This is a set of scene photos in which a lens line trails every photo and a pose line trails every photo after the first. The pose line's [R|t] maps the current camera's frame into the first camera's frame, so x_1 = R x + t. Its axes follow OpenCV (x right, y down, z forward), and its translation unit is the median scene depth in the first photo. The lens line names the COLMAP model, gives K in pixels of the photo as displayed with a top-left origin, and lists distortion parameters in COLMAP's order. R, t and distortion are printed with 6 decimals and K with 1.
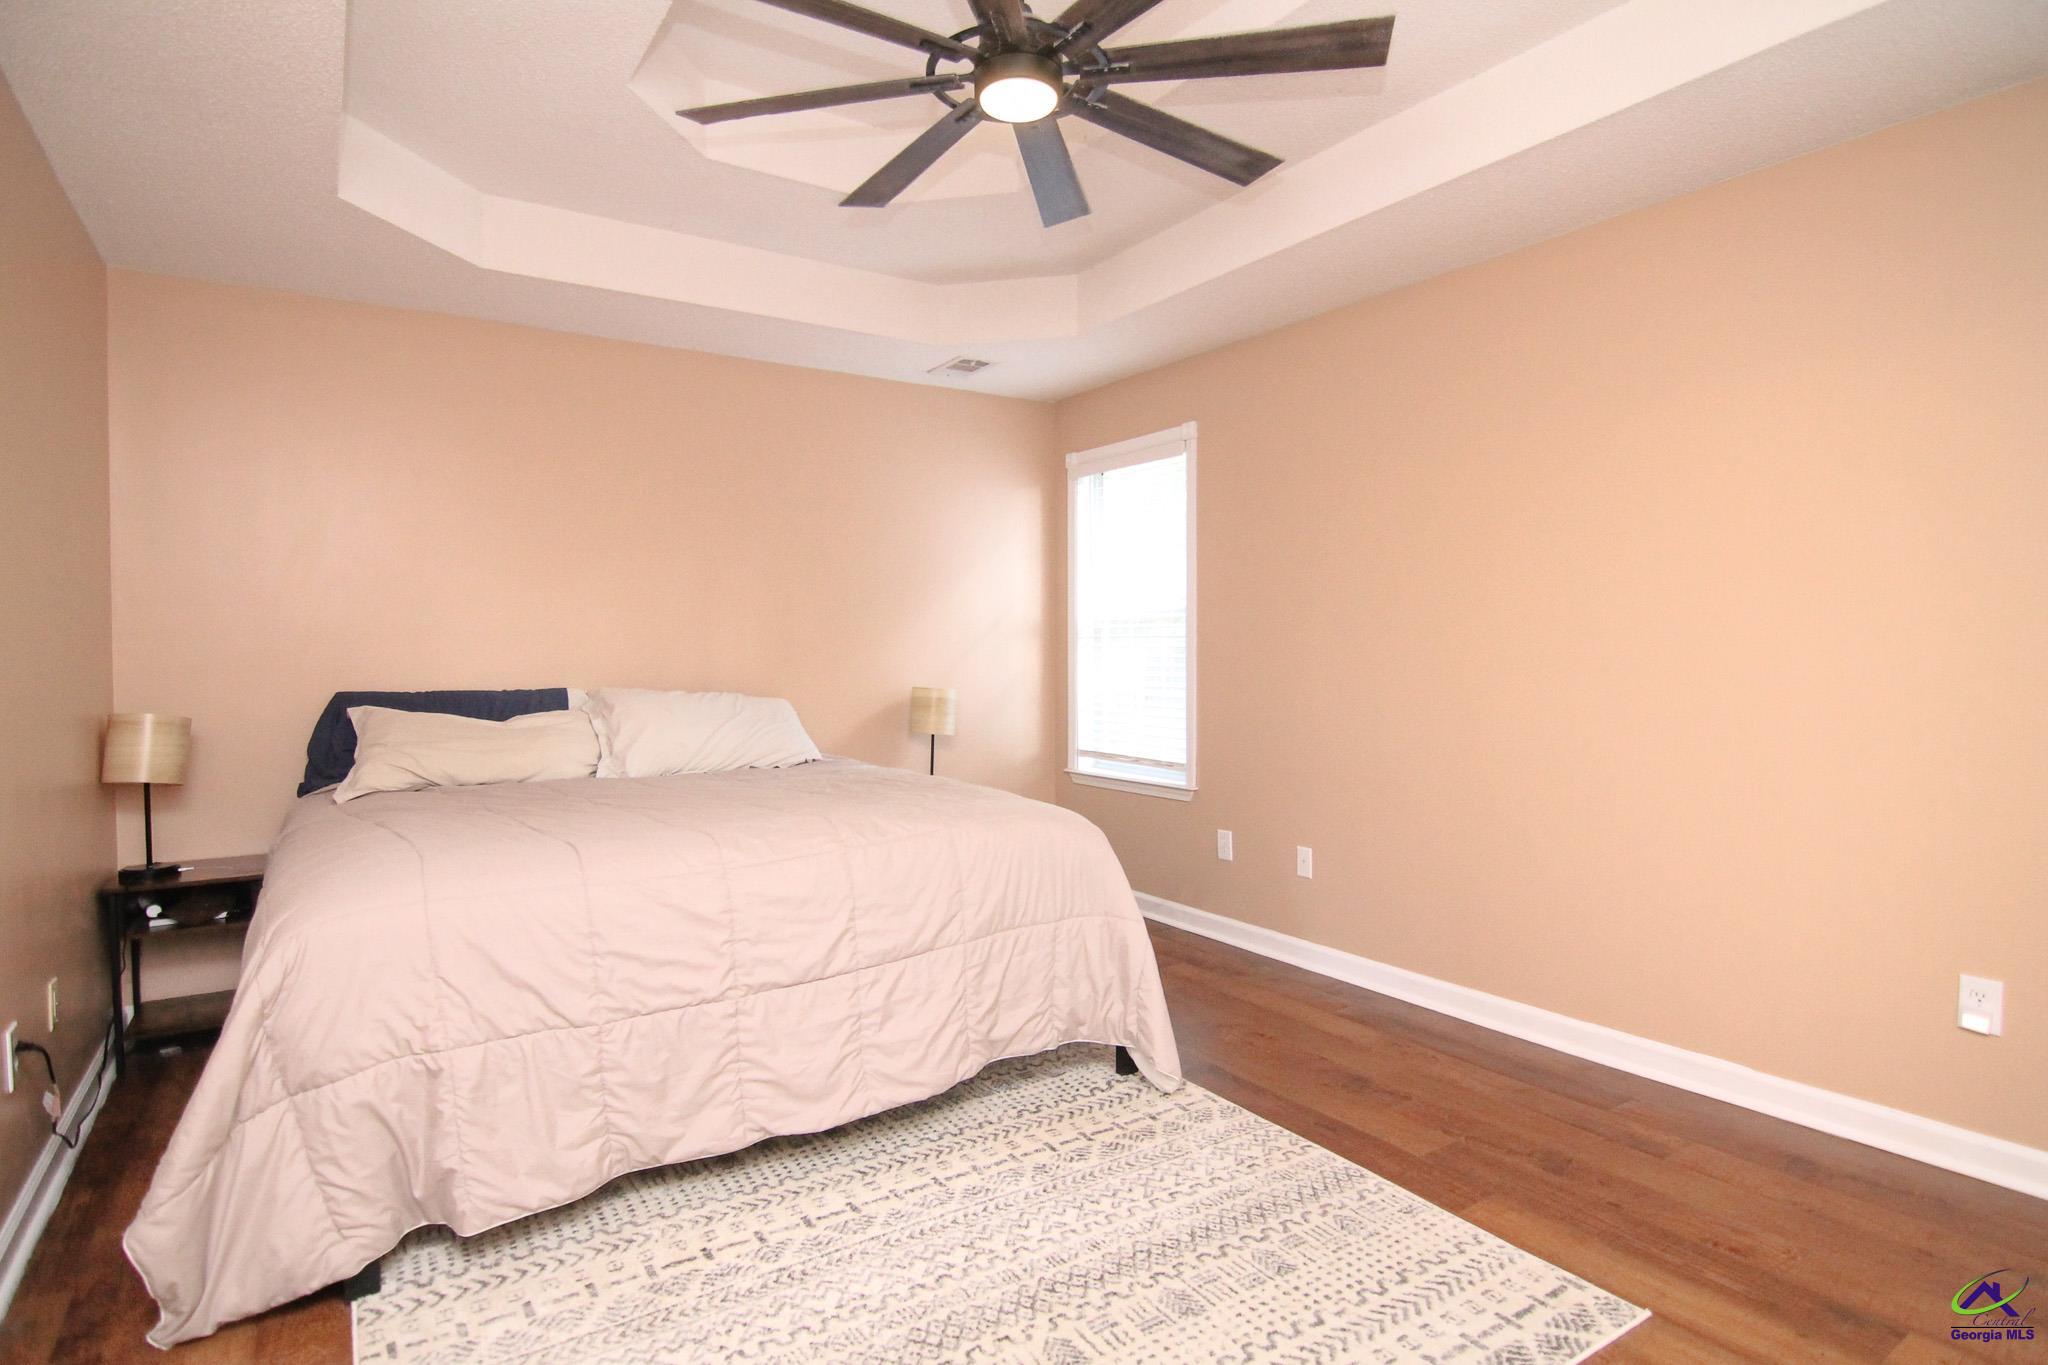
lens RADIAL K [[1062.3, 0, 1017.2], [0, 1062.3, 640.3], [0, 0, 1]] dist [0.004192, -0.016669]
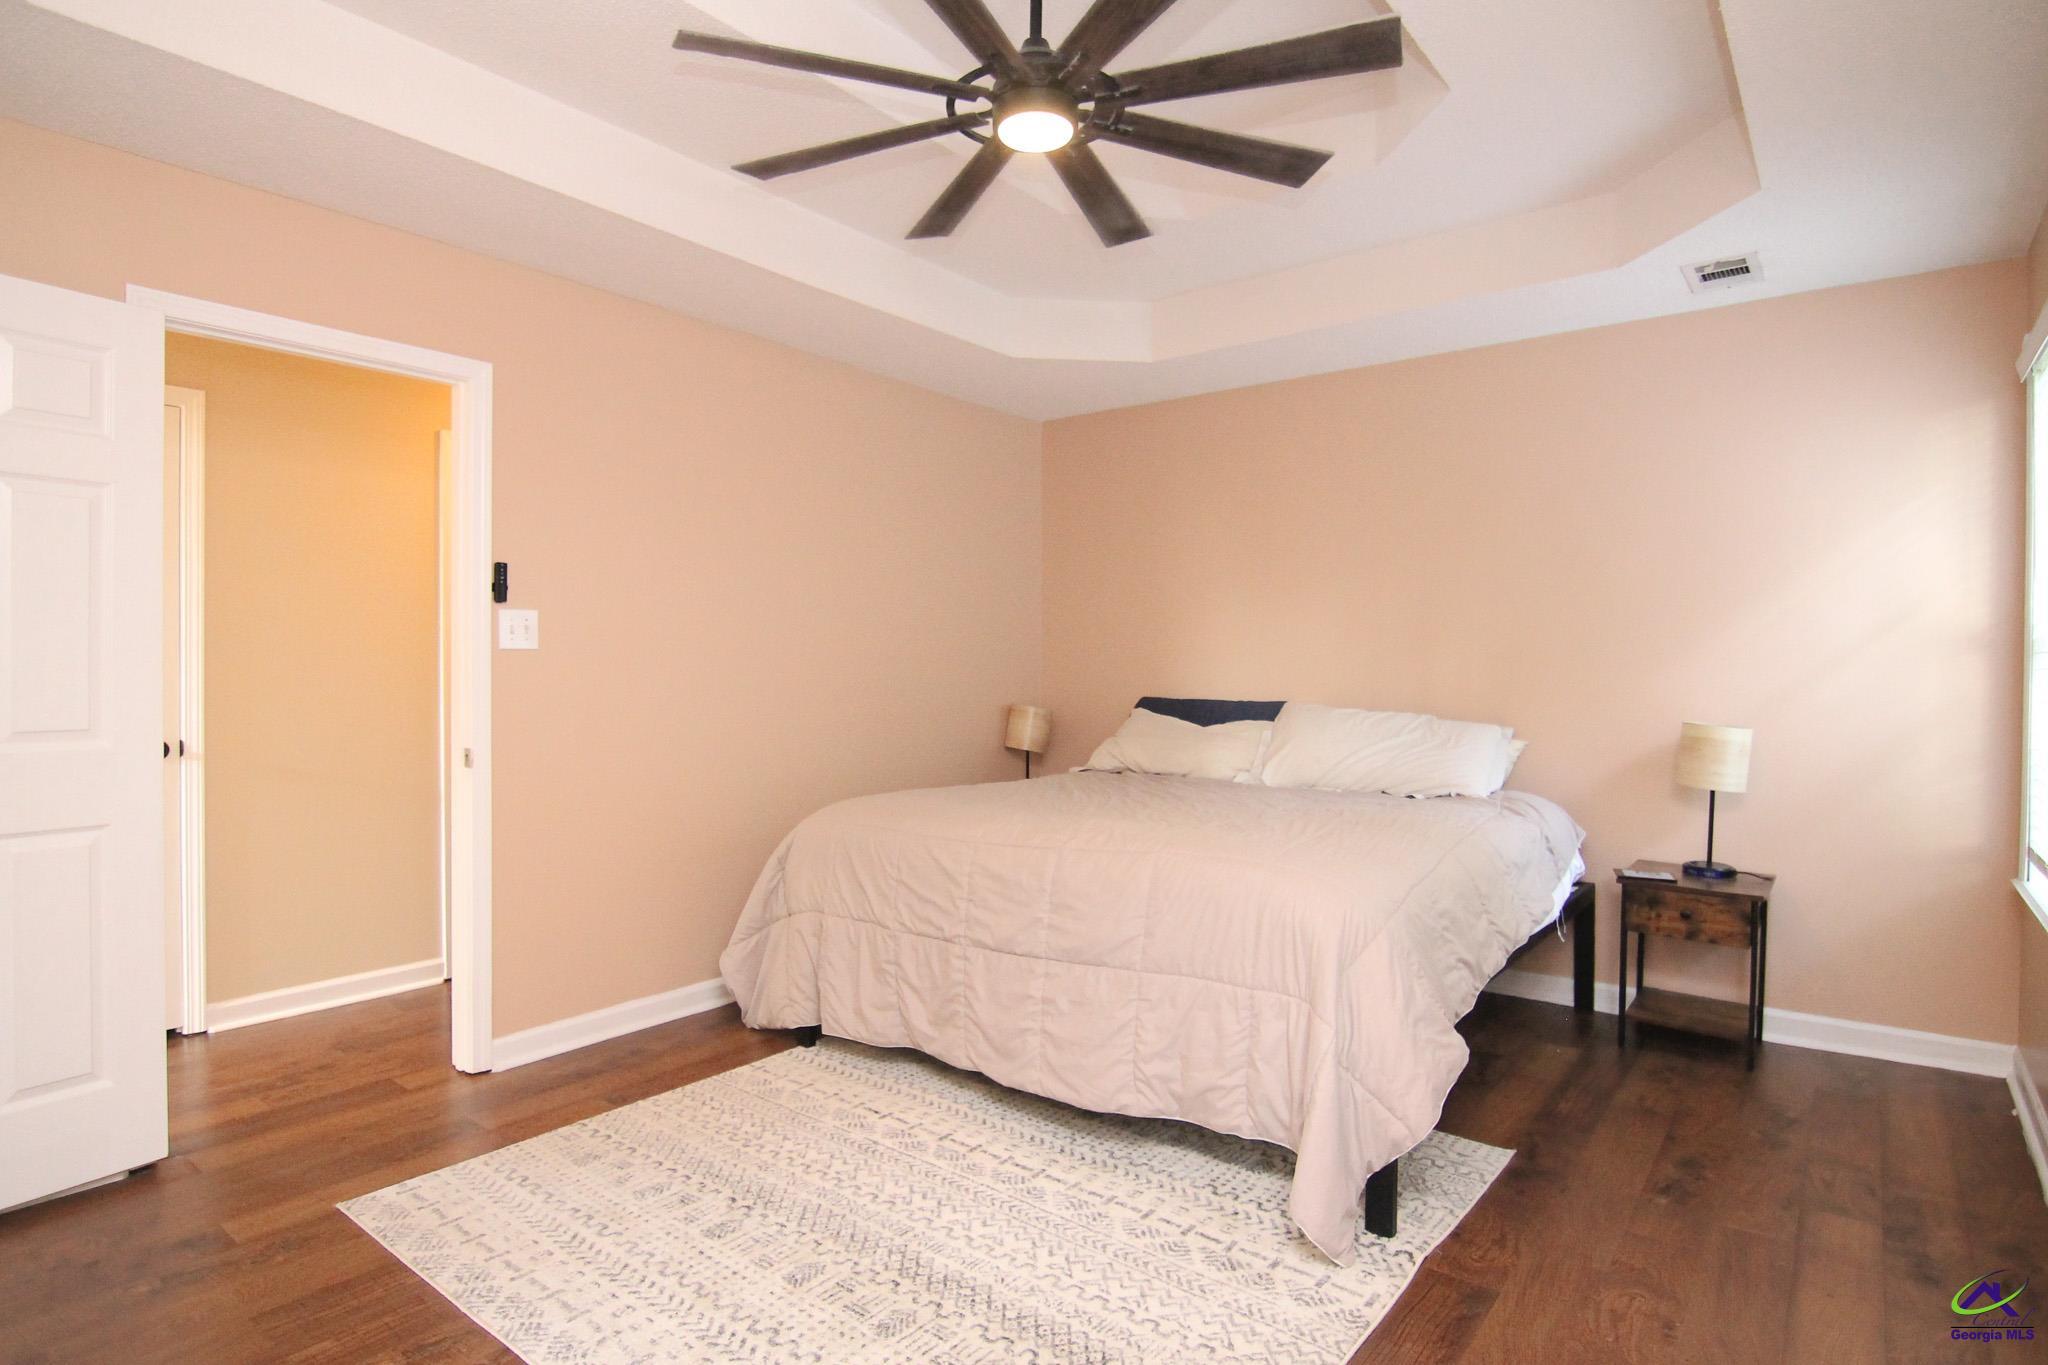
lens RADIAL K [[1091.6, 0, 1024.0], [0, 1091.6, 682.5], [0, 0, 1]] dist [0.000899, -0.017565]
pose [[0.309922, 0.020594, -0.950539, 0.918410], [0.004074, 0.999727, 0.022988, -0.003674], [0.950753, -0.010997, 0.309753, 0.636757]]
